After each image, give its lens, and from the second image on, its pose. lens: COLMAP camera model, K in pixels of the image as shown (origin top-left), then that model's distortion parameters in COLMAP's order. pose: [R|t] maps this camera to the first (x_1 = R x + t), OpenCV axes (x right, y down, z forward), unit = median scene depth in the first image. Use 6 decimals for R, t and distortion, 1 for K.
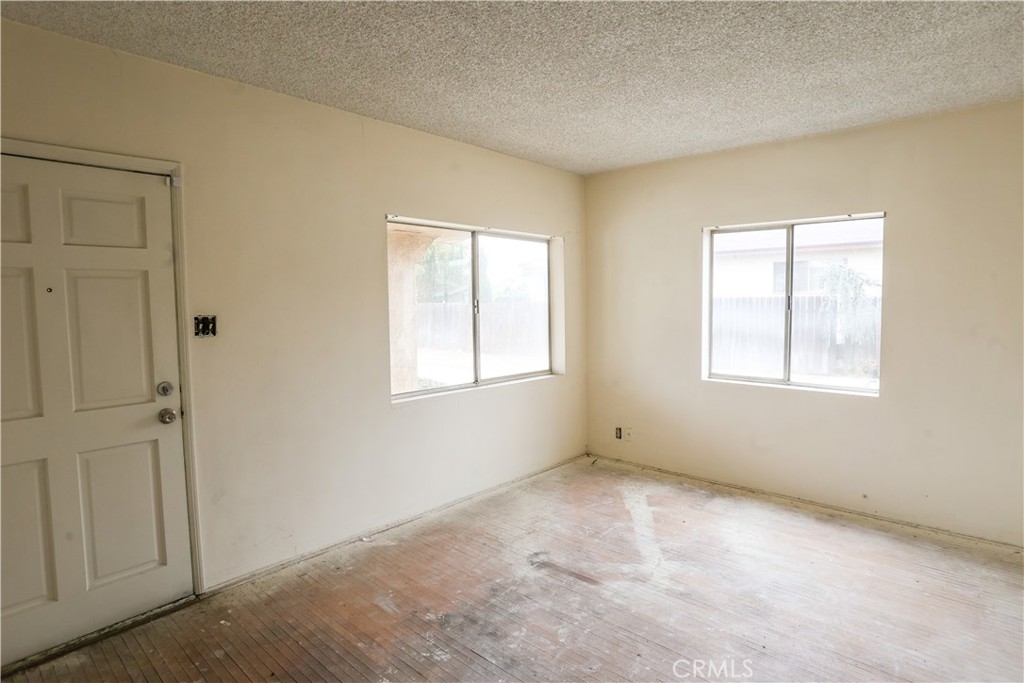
lens RADIAL K [[552.1, 0, 511.9], [0, 552.1, 337.9], [0, 0, 1]] dist [-0.026596, 0.001444]
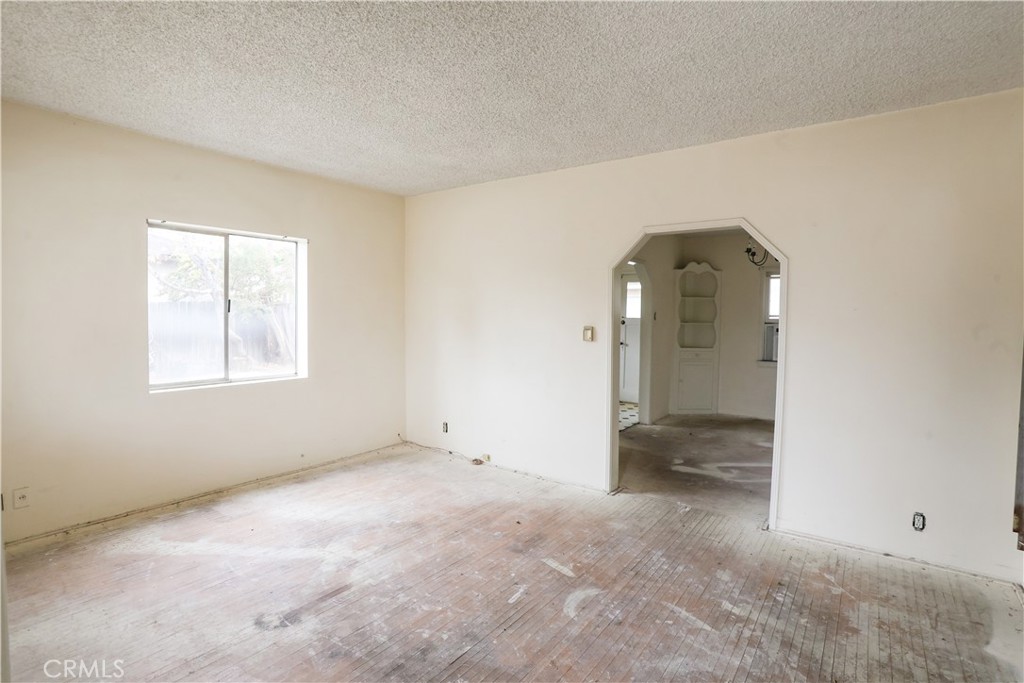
lens RADIAL K [[506.3, 0, 511.9], [0, 506.3, 341.8], [0, 0, 1]] dist [-0.025838, 0.000418]
pose [[-0.103763, -0.048020, 0.993442, -0.600637], [0.057618, 0.996866, 0.054204, -0.017432], [-0.992932, 0.062864, -0.100671, 0.618324]]
